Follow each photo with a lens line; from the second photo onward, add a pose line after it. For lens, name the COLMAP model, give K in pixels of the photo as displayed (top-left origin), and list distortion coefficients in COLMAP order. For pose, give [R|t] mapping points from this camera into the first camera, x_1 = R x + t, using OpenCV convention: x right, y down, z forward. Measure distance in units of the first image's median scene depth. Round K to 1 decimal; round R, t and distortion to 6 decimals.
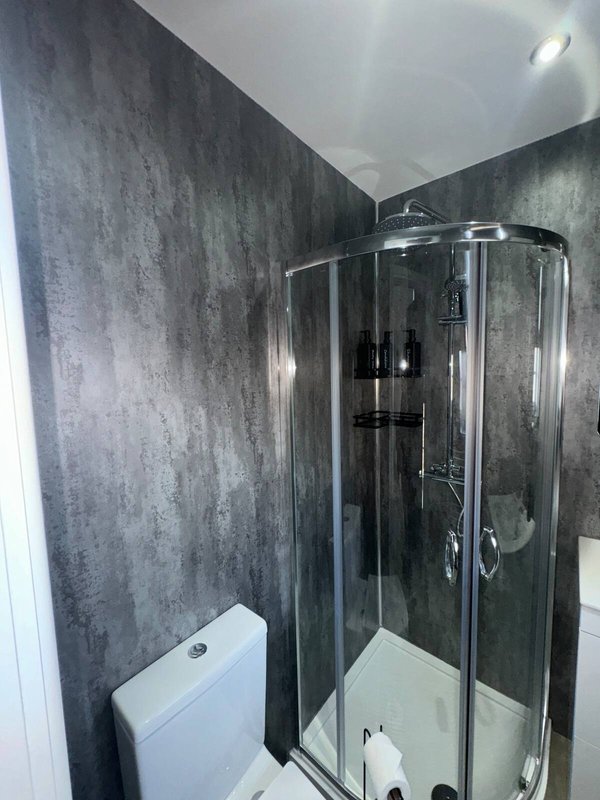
lens RADIAL K [[322.7, 0, 297.2], [0, 322.7, 398.3], [0, 0, 1]] dist [0.001708, -0.000260]
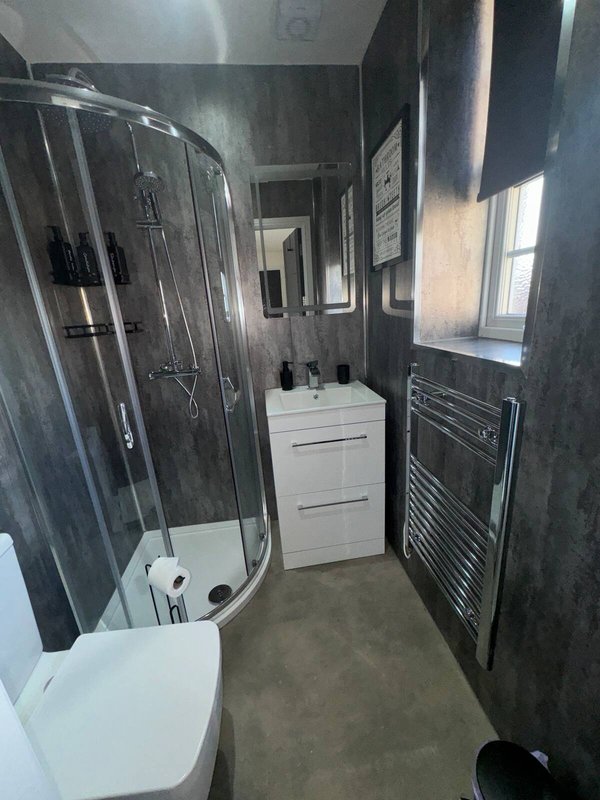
lens RADIAL K [[322.7, 0, 296.5], [0, 322.7, 399.4], [0, 0, 1]] dist [0.001708, -0.000260]
pose [[0.677777, -0.224105, 0.700283, -0.059889], [0.121662, 0.973472, 0.193779, 0.157670], [-0.725132, -0.046141, 0.687062, -0.099961]]
